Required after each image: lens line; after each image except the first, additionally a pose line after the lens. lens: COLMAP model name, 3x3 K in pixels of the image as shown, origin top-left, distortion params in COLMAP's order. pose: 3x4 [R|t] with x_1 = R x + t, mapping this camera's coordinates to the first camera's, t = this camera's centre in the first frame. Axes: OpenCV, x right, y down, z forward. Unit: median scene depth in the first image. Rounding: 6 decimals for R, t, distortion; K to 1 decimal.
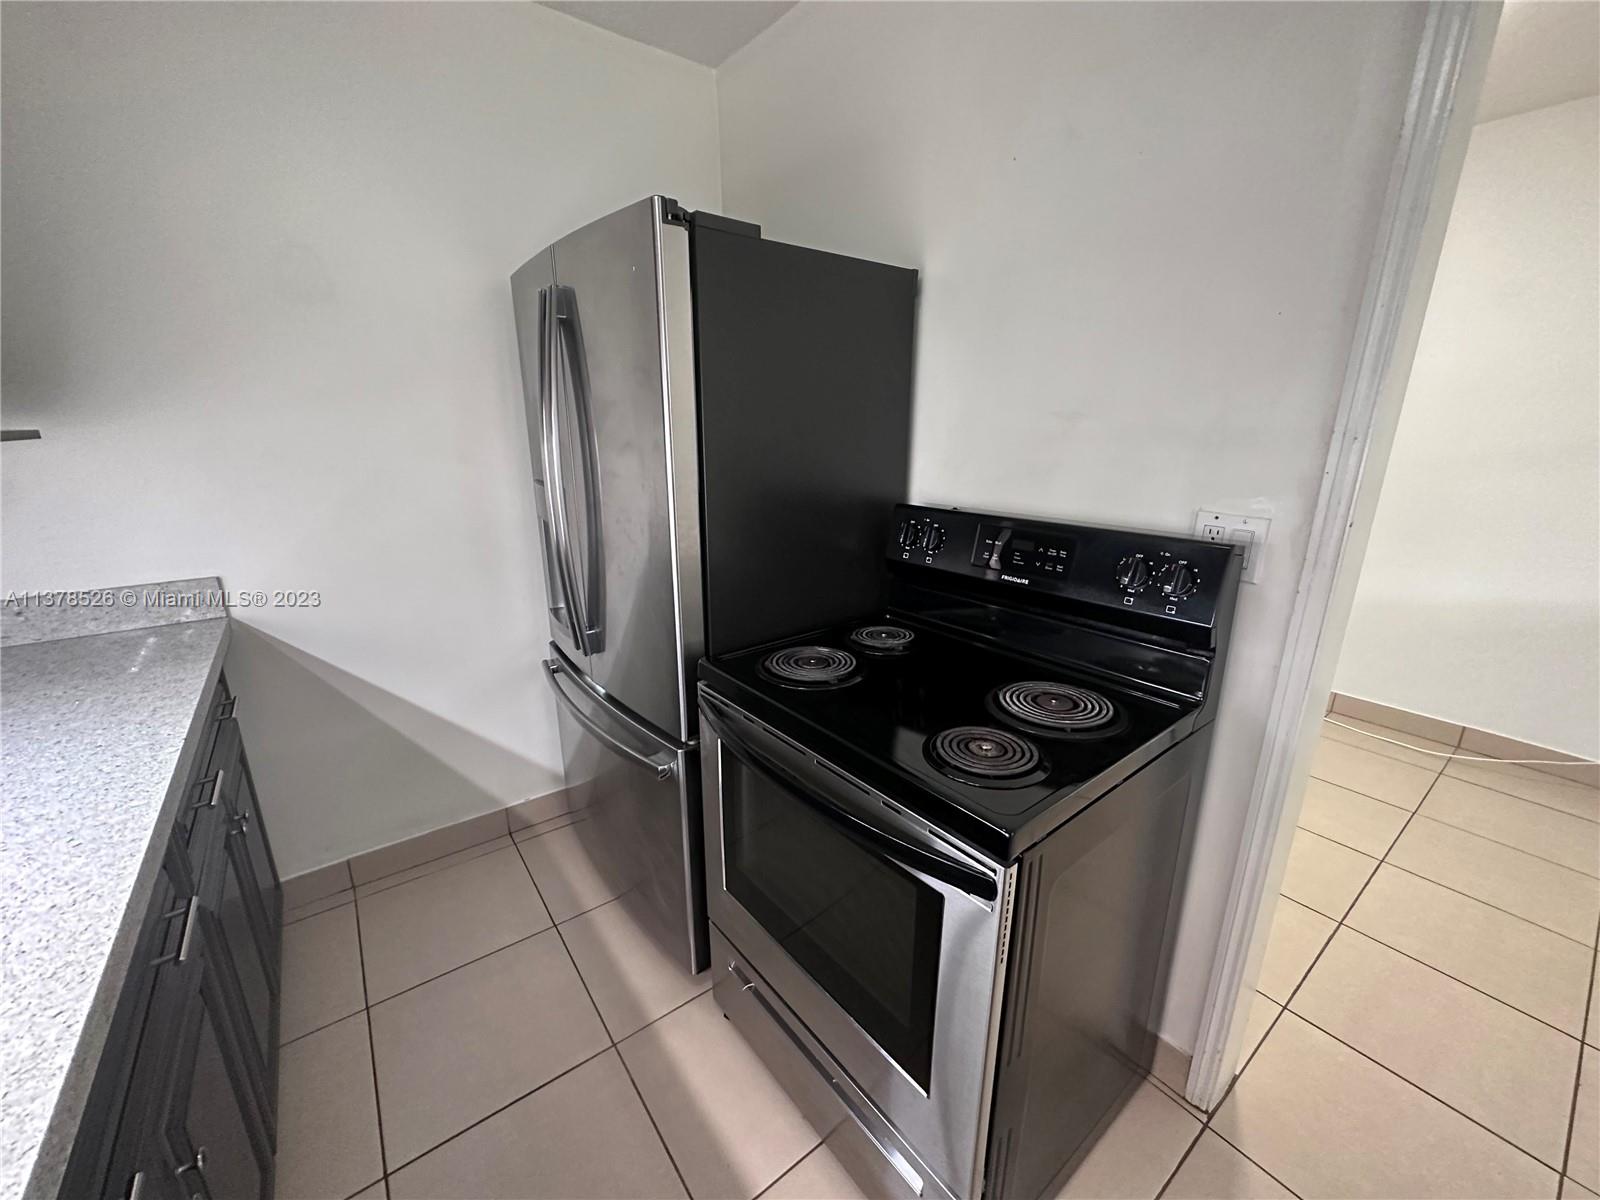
lens RADIAL K [[635.6, 0, 800.0], [0, 635.6, 600.0], [0, 0, 1]] dist [-0.002364, 0.000541]
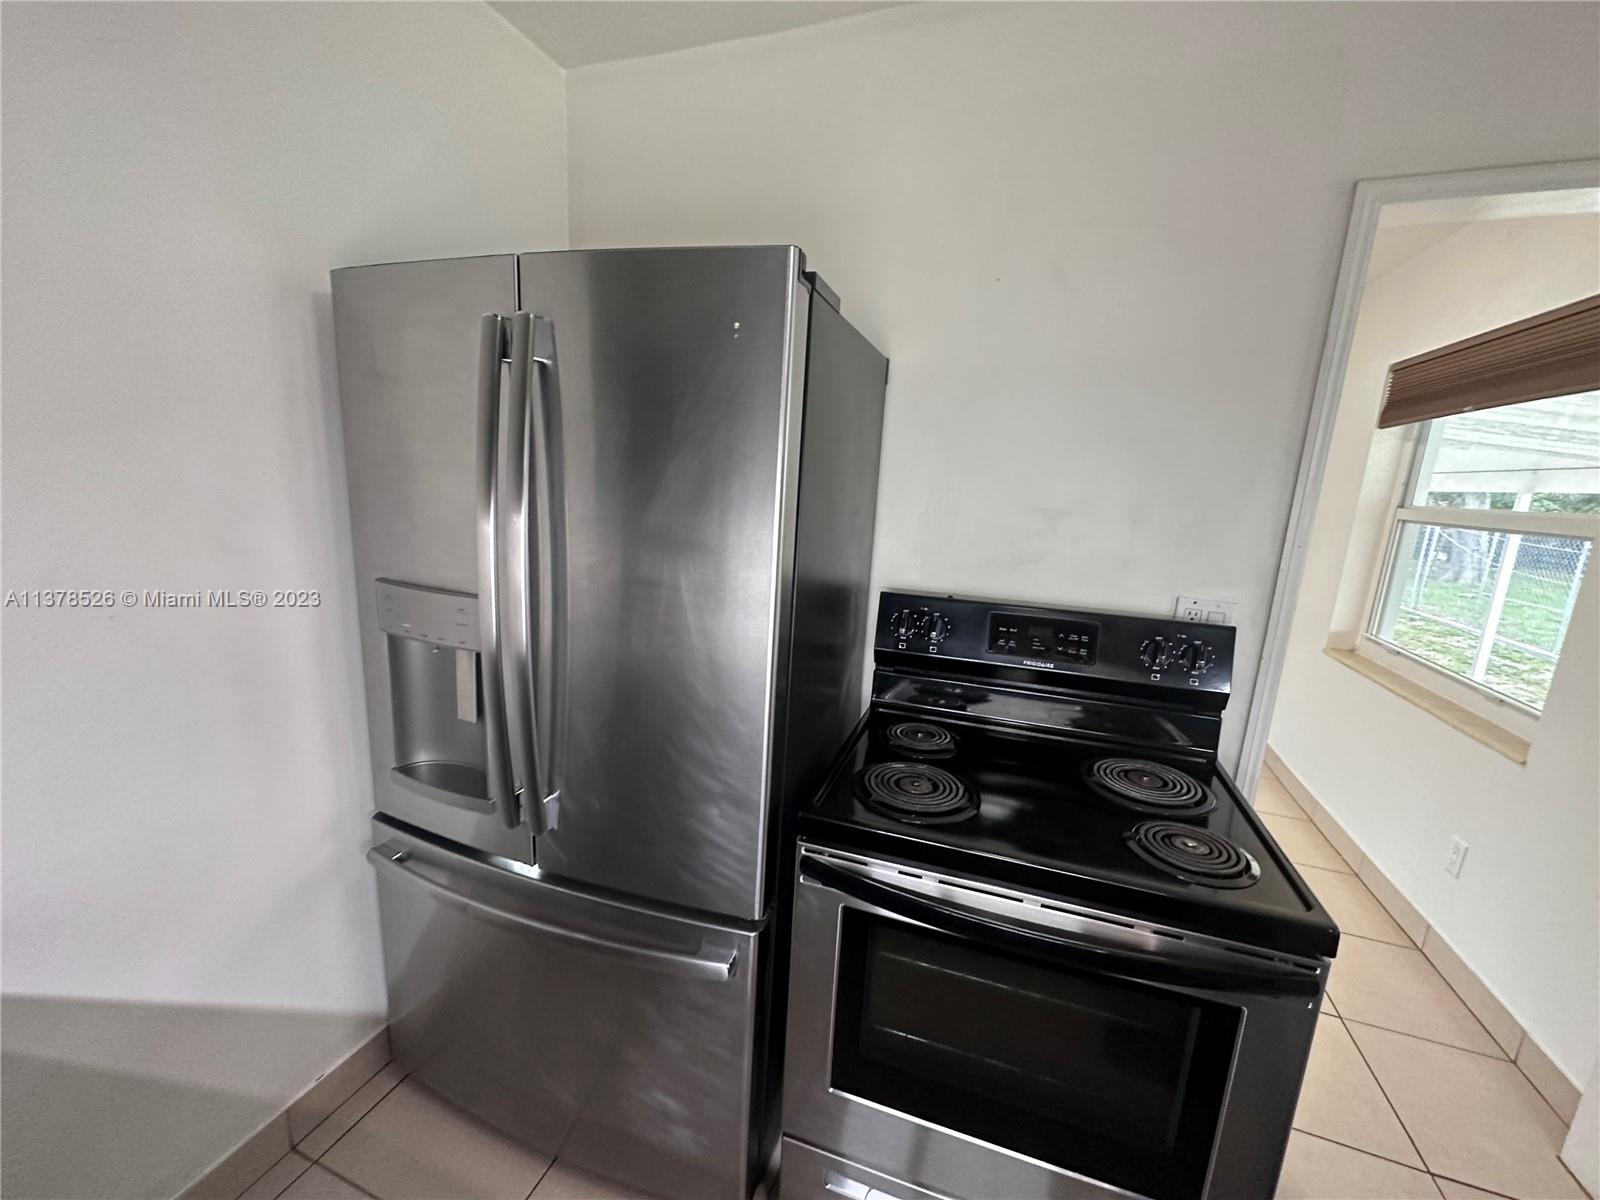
lens RADIAL K [[635.6, 0, 800.0], [0, 635.6, 600.0], [0, 0, 1]] dist [-0.002364, 0.000541]
pose [[0.838030, -0.066167, 0.541598, -0.563752], [0.099228, 0.994549, -0.032034, -0.143299], [-0.536526, 0.080587, 0.840027, 0.303581]]
